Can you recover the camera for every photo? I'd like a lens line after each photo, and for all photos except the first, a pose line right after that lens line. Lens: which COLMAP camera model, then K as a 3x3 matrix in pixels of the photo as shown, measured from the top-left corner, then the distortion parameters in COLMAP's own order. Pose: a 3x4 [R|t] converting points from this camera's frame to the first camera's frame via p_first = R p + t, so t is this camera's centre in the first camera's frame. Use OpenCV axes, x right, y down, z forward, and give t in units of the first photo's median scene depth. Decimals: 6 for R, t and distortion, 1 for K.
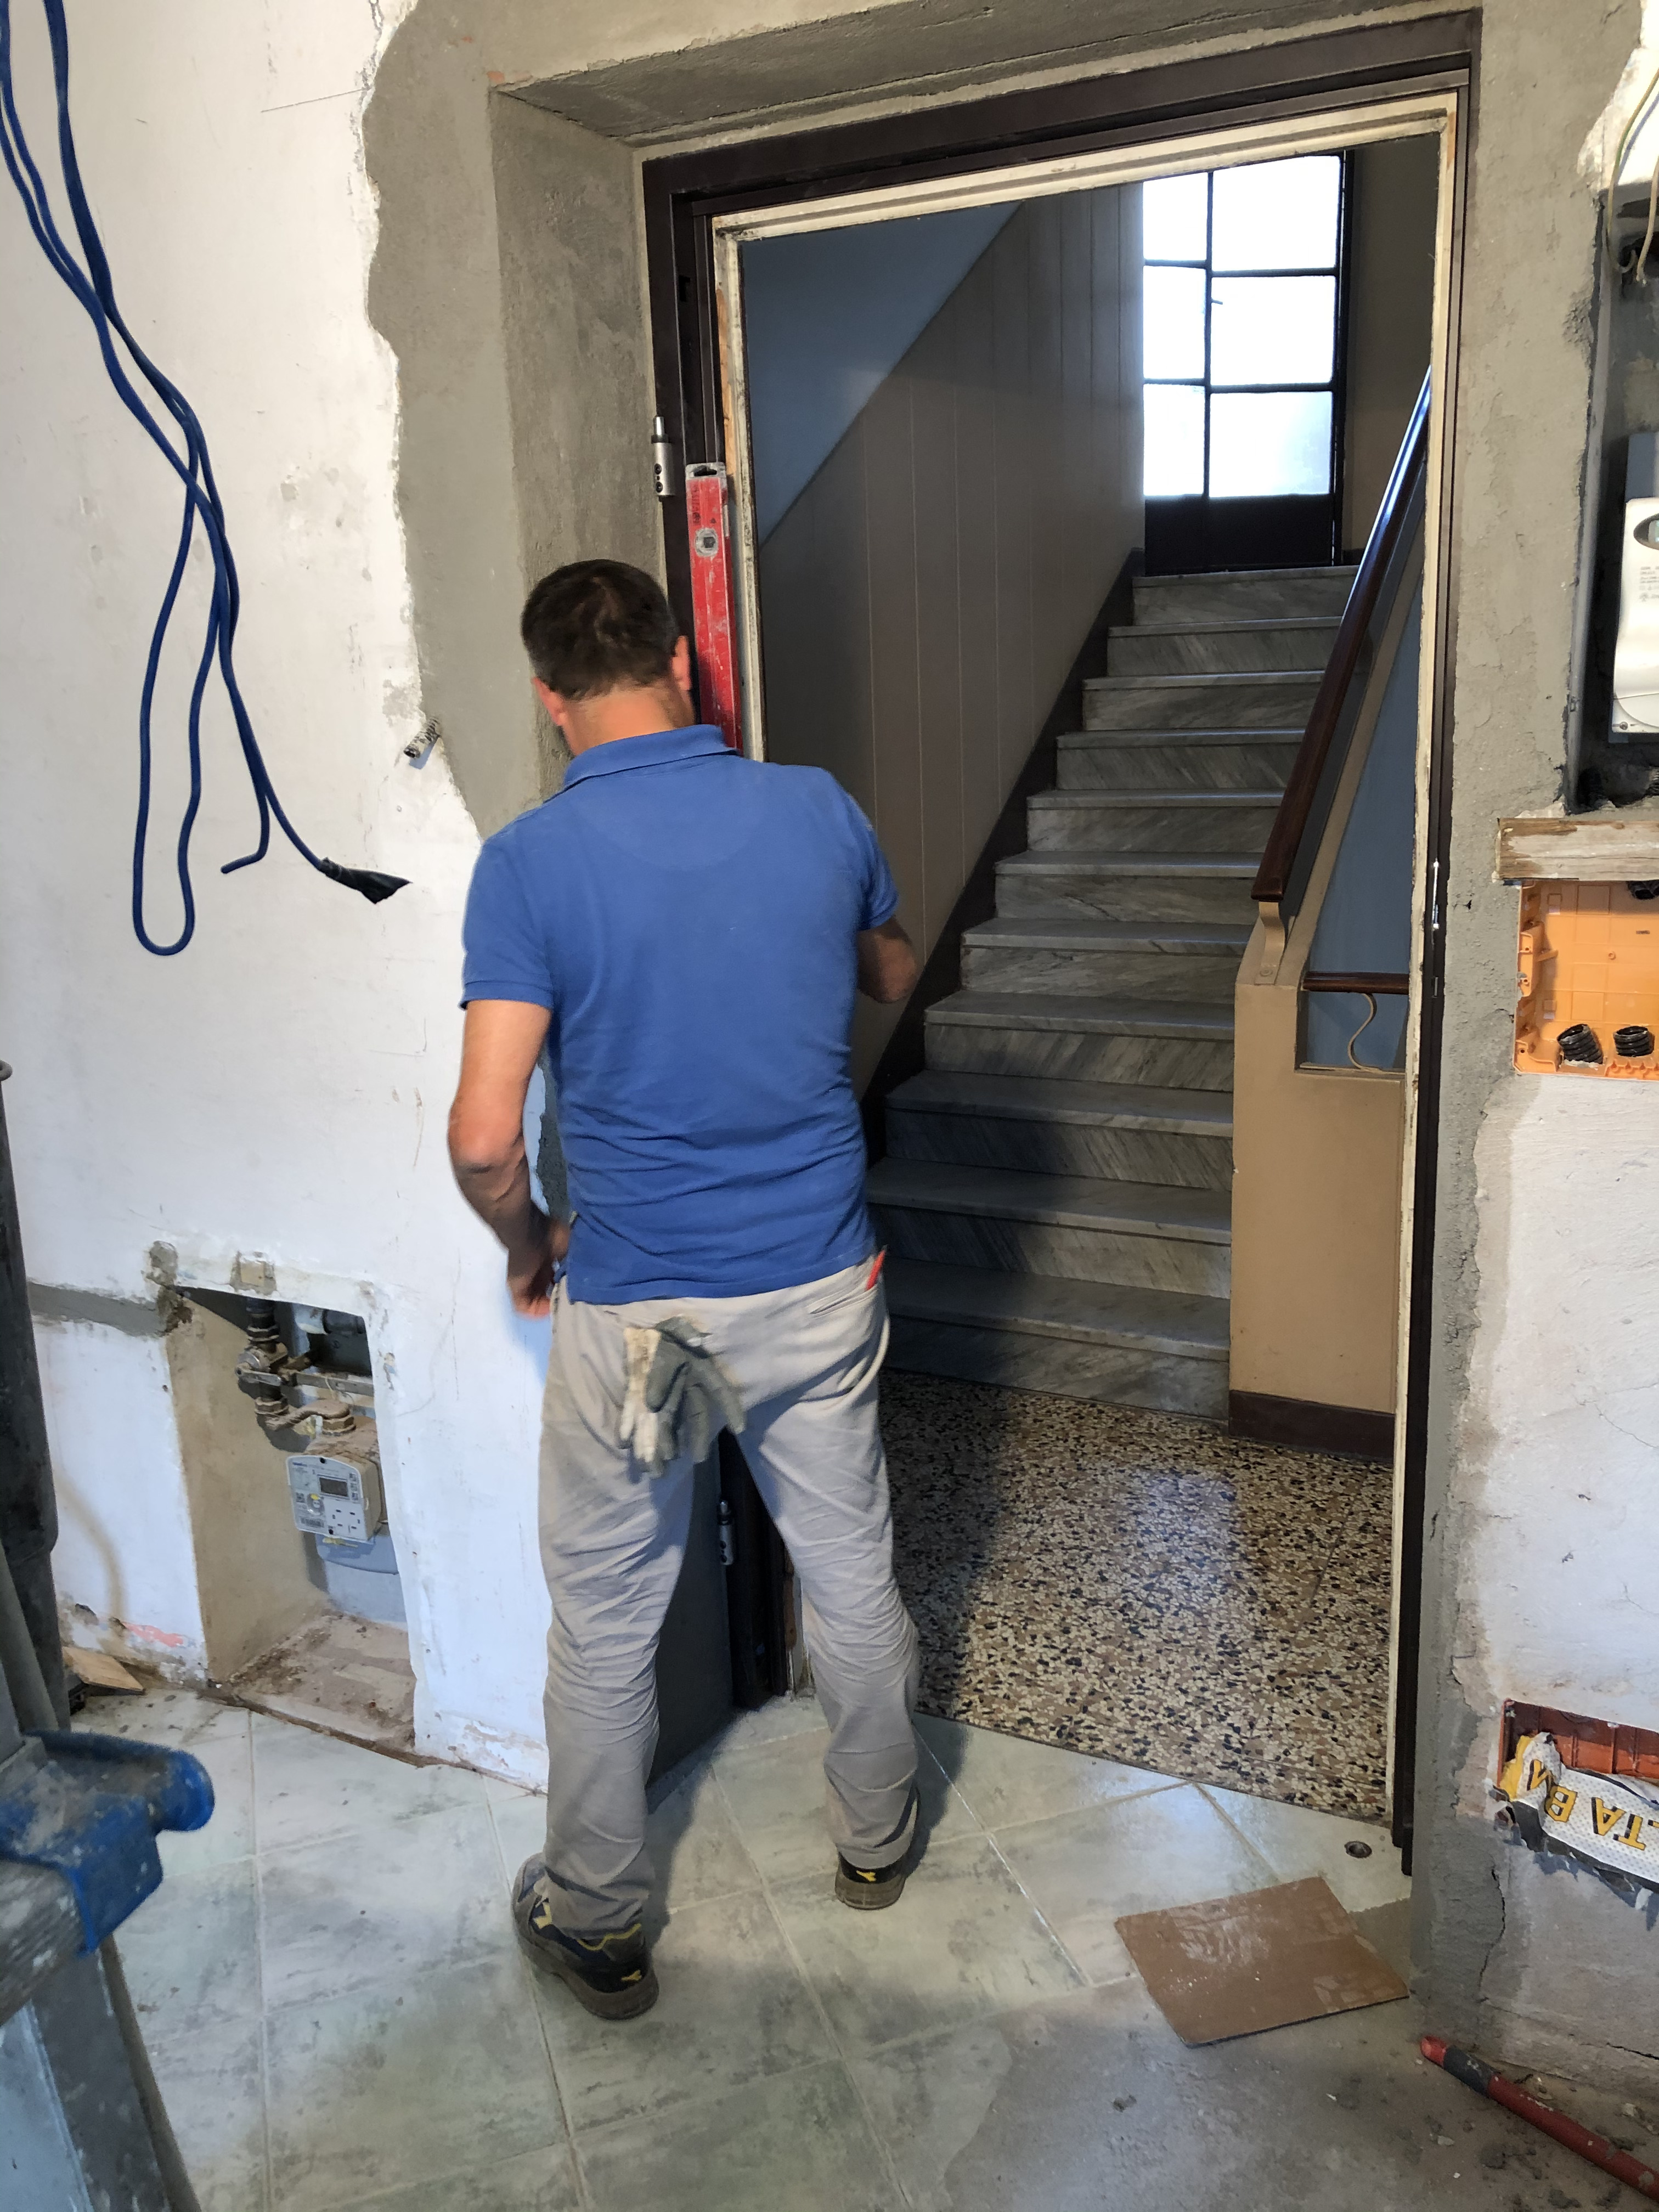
lens RADIAL K [[1833.4, 0, 835.1], [0, 1833.4, 1112.4], [0, 0, 1]] dist [0.022604, -0.009210]
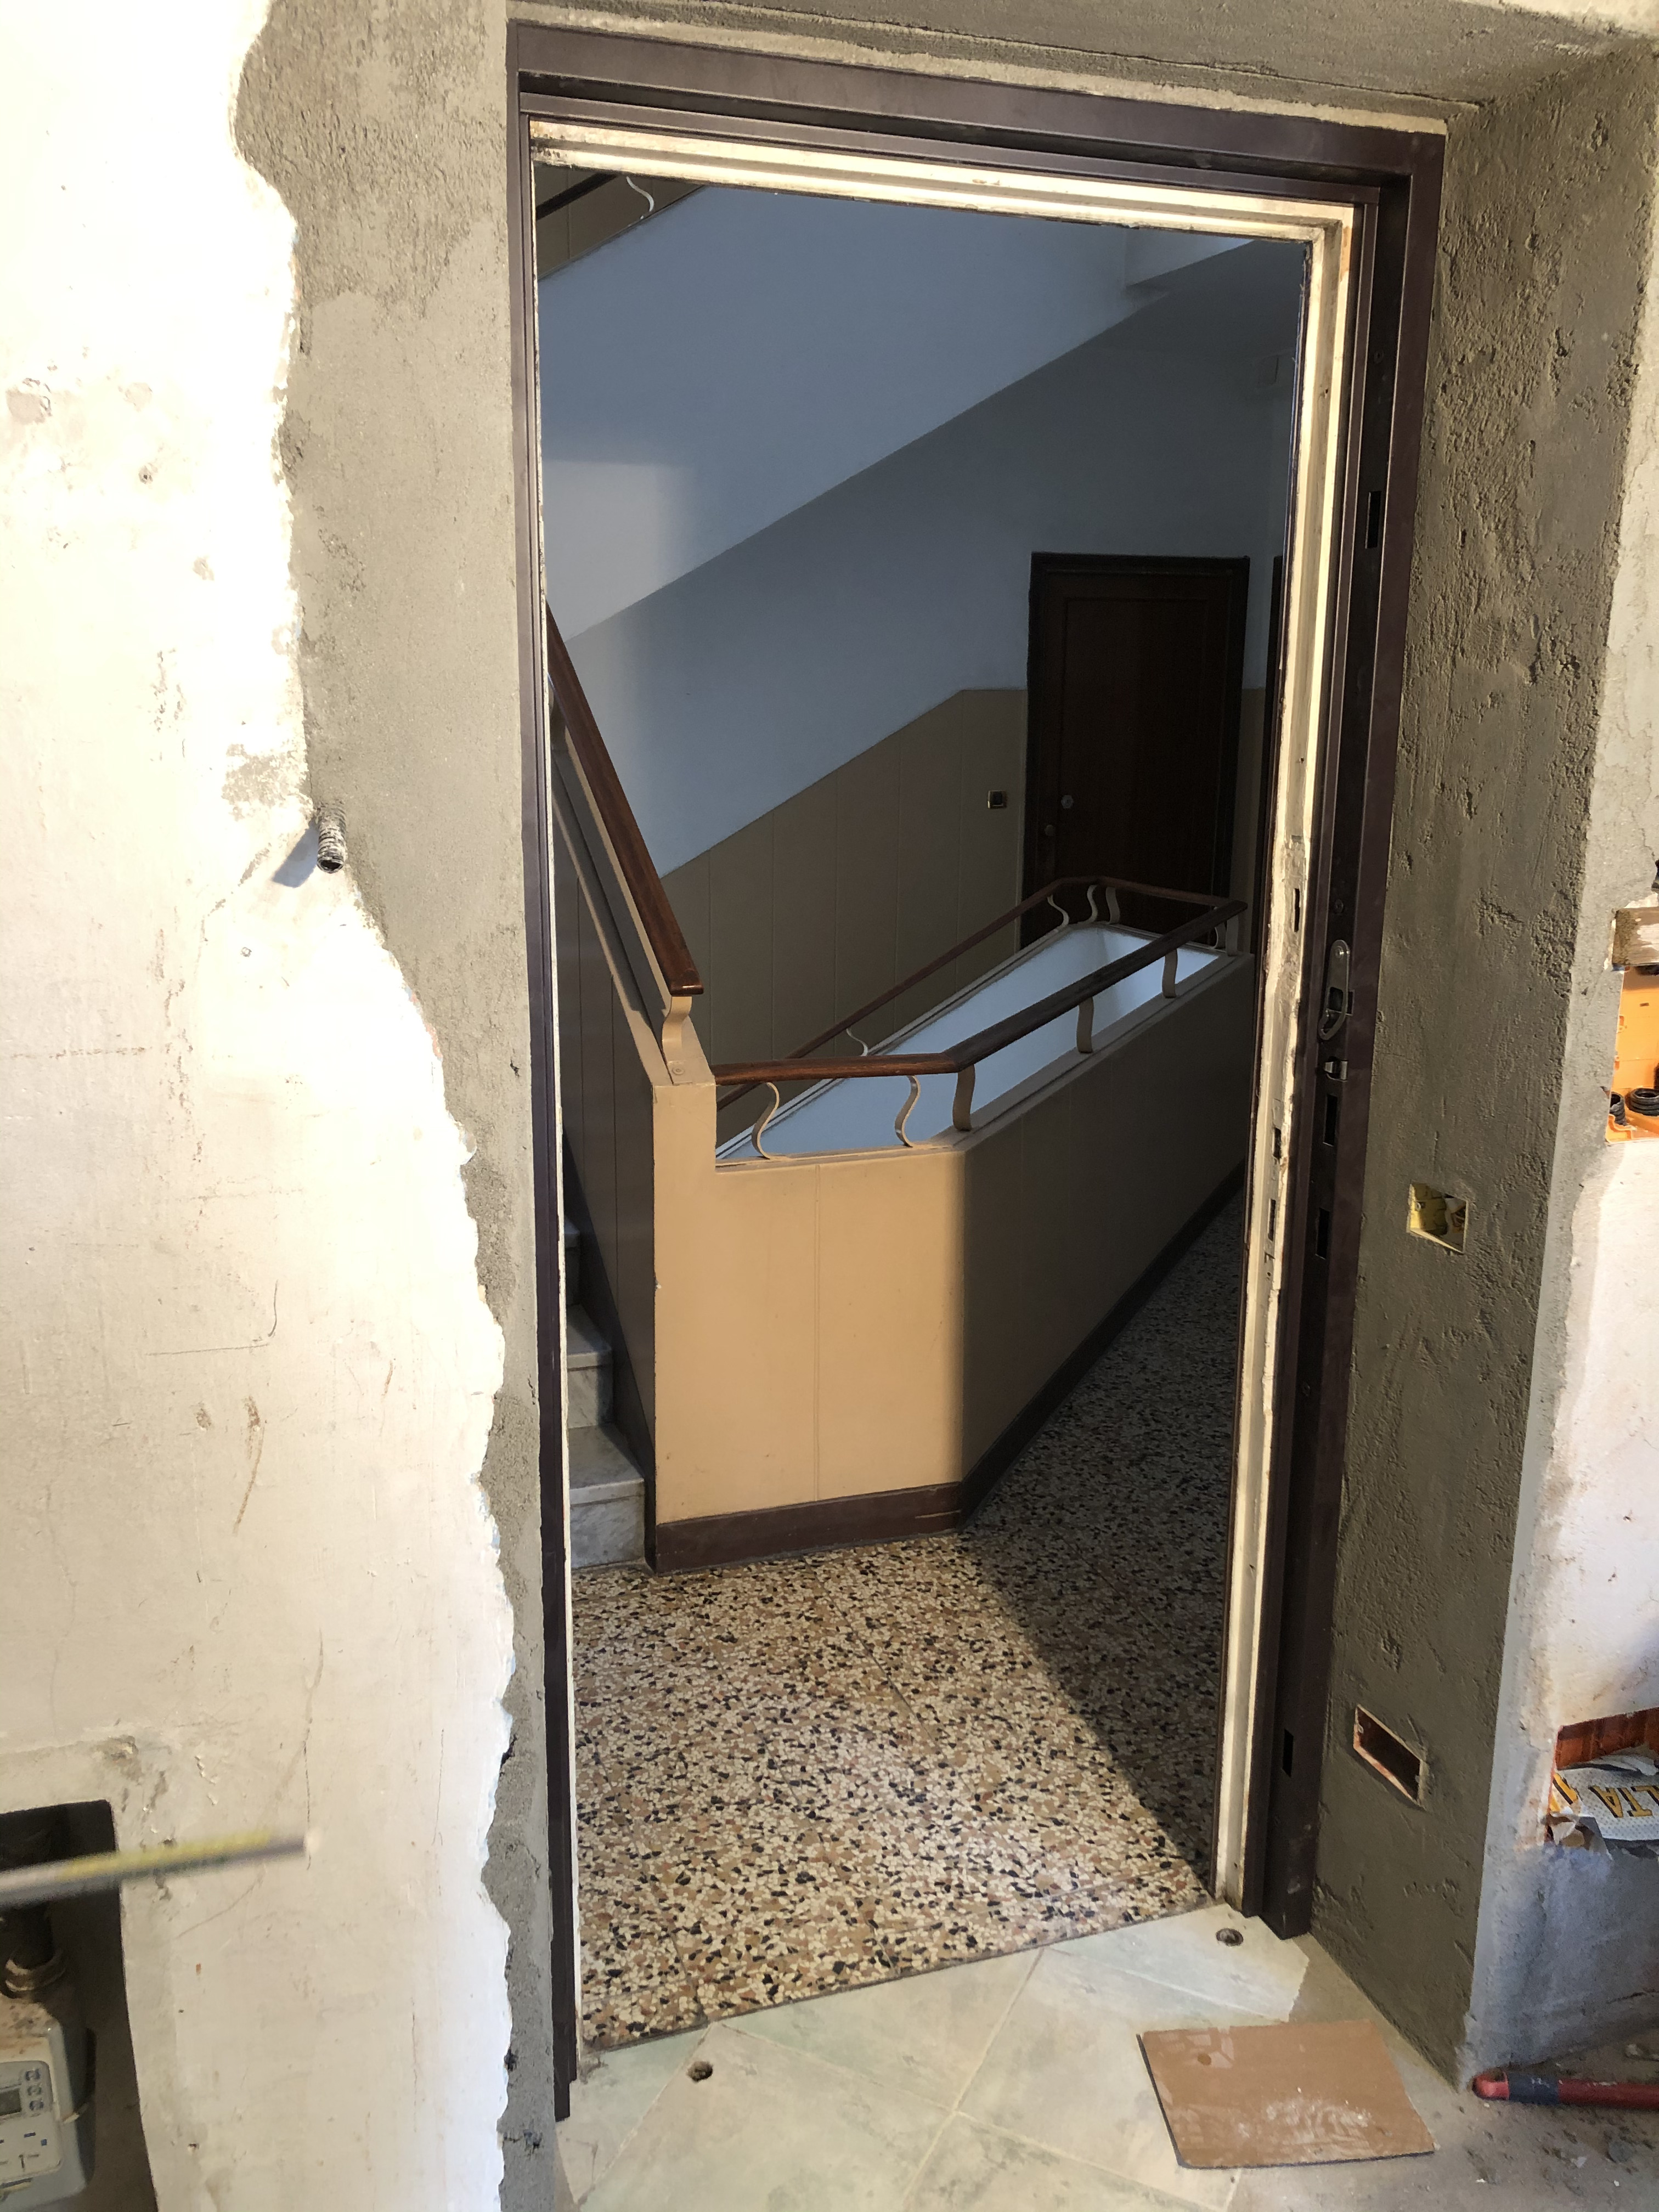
lens RADIAL K [[1833.4, 0, 656.7], [0, 1833.4, 1109.7], [0, 0, 1]] dist [0.022604, -0.009210]
pose [[0.695578, -0.116234, 0.708986, -0.607778], [0.139715, 0.989871, 0.025210, -0.114583], [-0.704734, 0.081520, 0.704772, 0.498169]]
